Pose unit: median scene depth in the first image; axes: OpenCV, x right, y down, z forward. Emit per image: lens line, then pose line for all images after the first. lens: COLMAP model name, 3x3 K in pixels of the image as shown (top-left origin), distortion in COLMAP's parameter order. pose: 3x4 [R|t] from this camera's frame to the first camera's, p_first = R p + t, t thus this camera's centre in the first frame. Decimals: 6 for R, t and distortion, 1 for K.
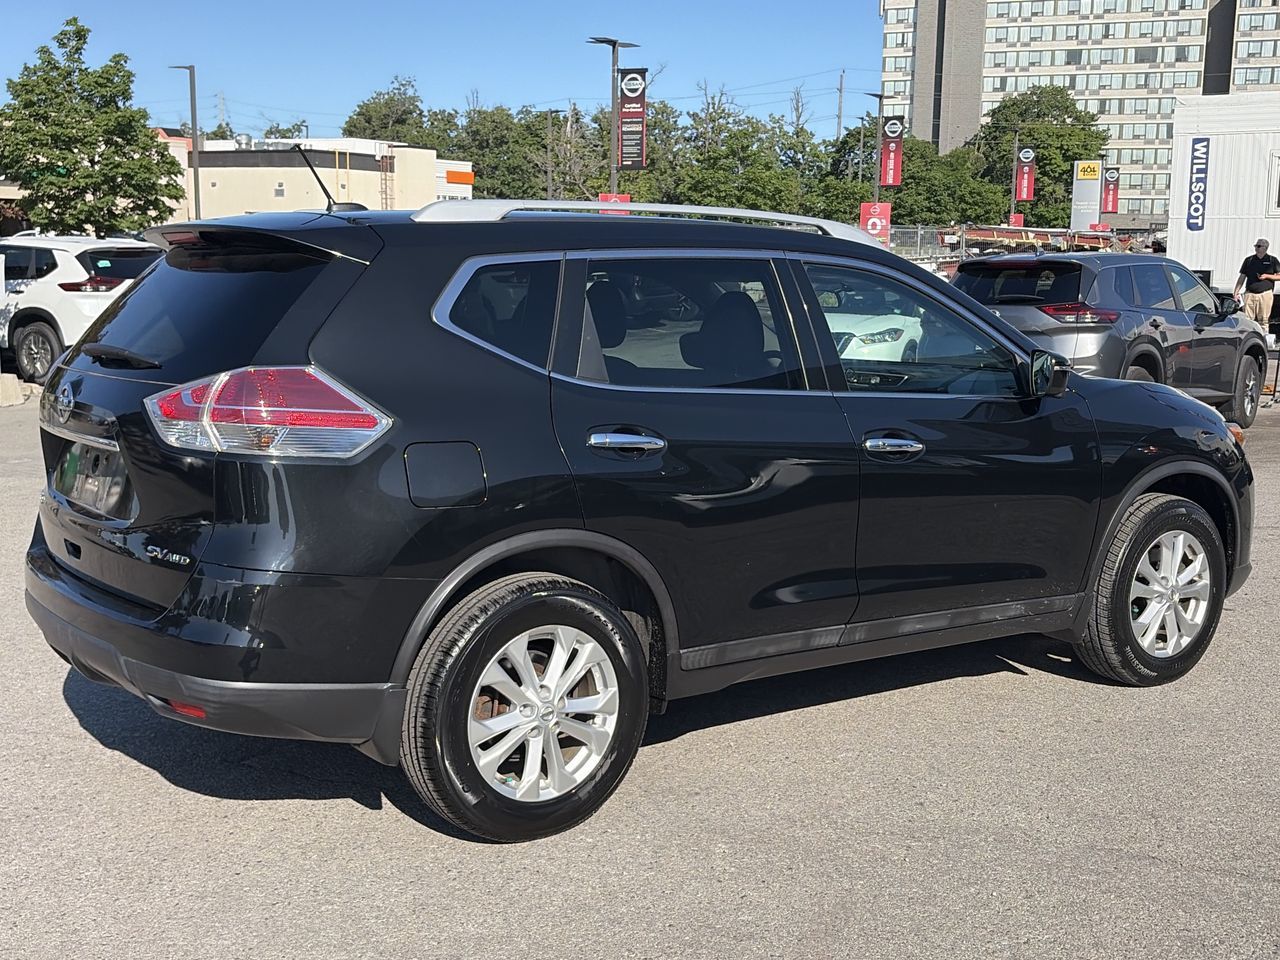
lens RADIAL K [[1559.8, 0, 646.7], [0, 1559.8, 474.5], [0, 0, 1]] dist [0.055018, 0.000000]
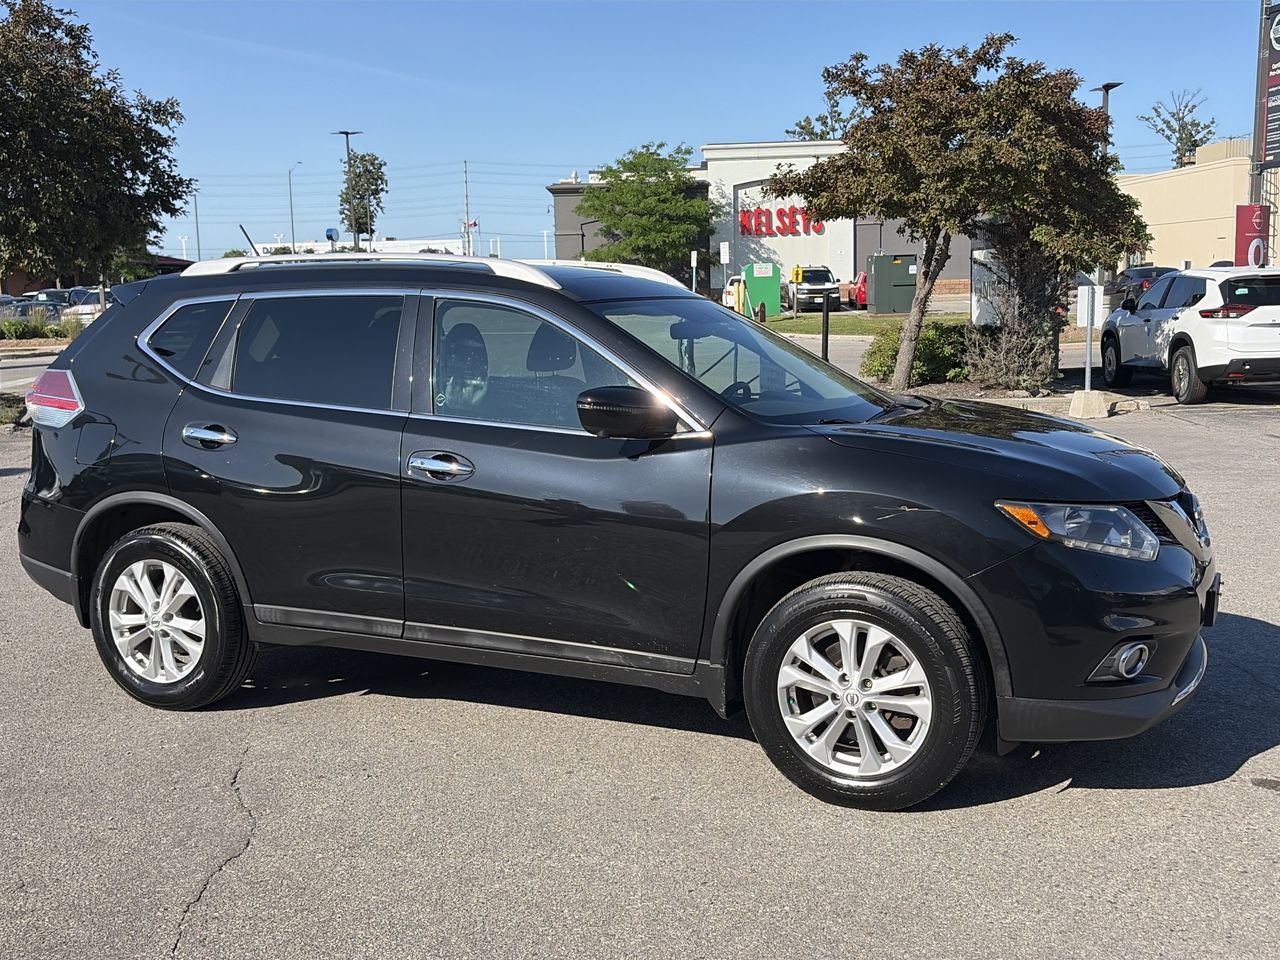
lens RADIAL K [[1452.2, 0, 668.4], [0, 1452.2, 494.5], [0, 0, 1]] dist [0.032005, 0.000000]
pose [[0.472436, 0.106333, -0.874927, 0.918442], [-0.100323, 0.992732, 0.066478, -0.067734], [0.875637, 0.056368, 0.479669, 0.537778]]
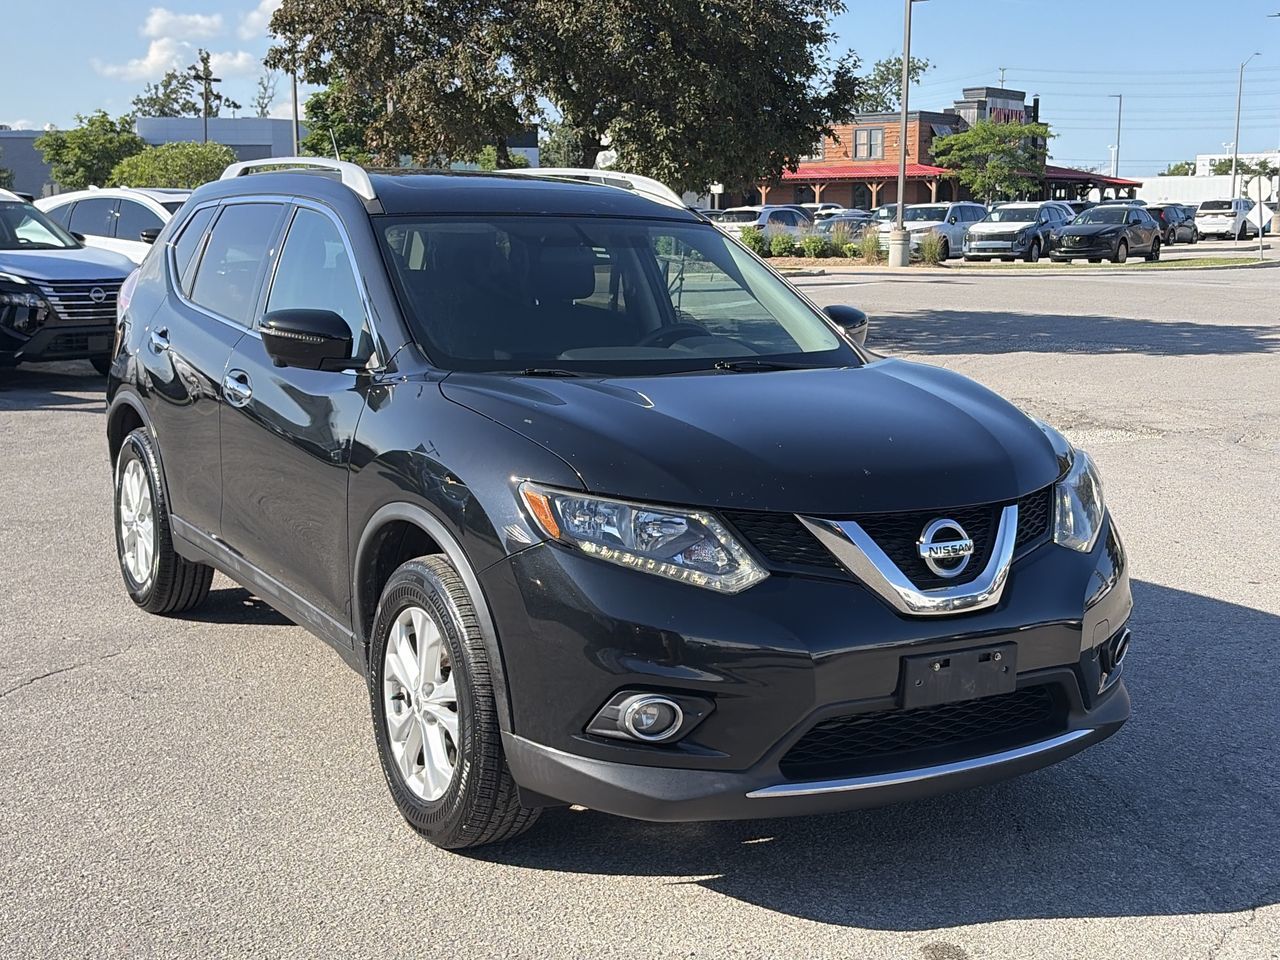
lens RADIAL K [[1736.9, 0, 642.0], [0, 1736.9, 489.9], [0, 0, 1]] dist [0.050883, 0.000000]
pose [[-0.137221, 0.145402, -0.979811, 1.016375], [-0.149380, 0.974817, 0.165581, -0.147434], [0.979212, 0.169085, -0.112045, 1.141142]]
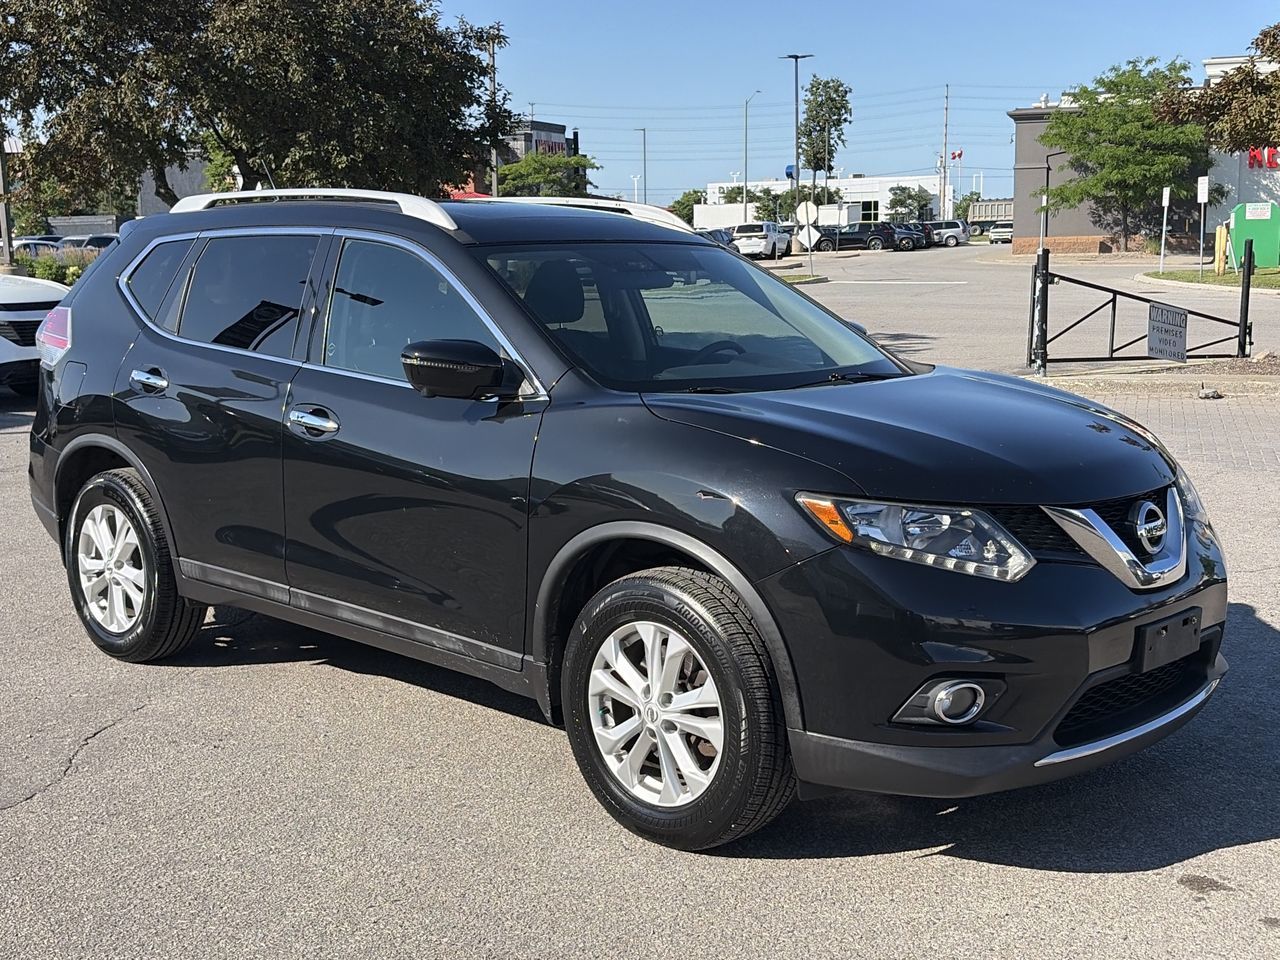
lens RADIAL K [[1654.9, 0, 650.9], [0, 1654.9, 500.6], [0, 0, 1]] dist [0.065129, 0.000000]
pose [[0.154962, 0.142971, -0.977520, 1.015628], [-0.128319, 0.984004, 0.123577, -0.105003], [0.979552, 0.106285, 0.170829, 0.848906]]
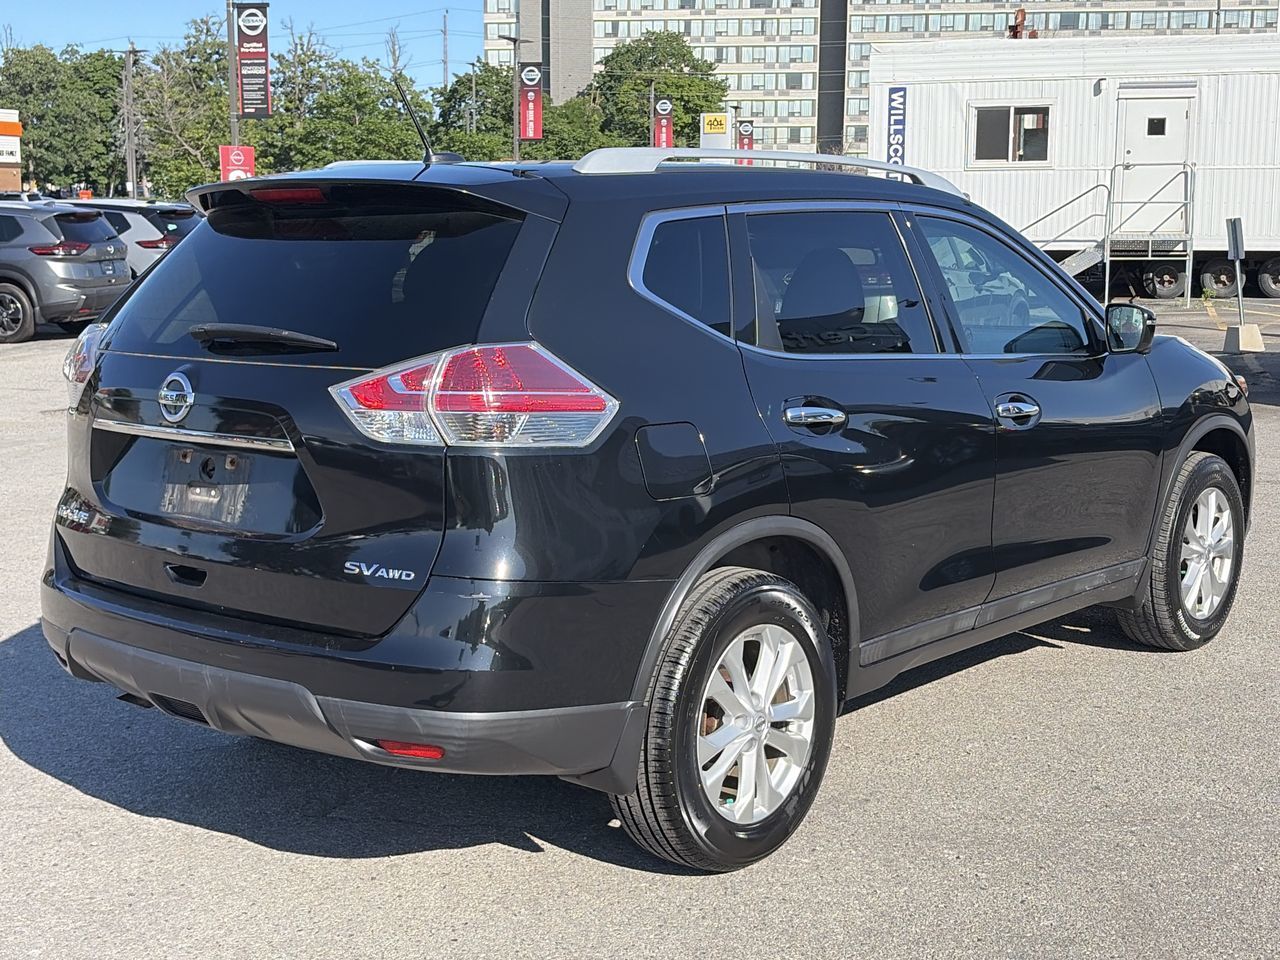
lens RADIAL K [[1736.9, 0, 643.2], [0, 1736.9, 480.2], [0, 0, 1]] dist [0.050883, 0.000000]
pose [[0.968223, -0.051527, 0.244724, -0.256007], [0.048914, 0.998663, 0.016748, -0.003962], [-0.245260, -0.004245, 0.969448, 0.038336]]
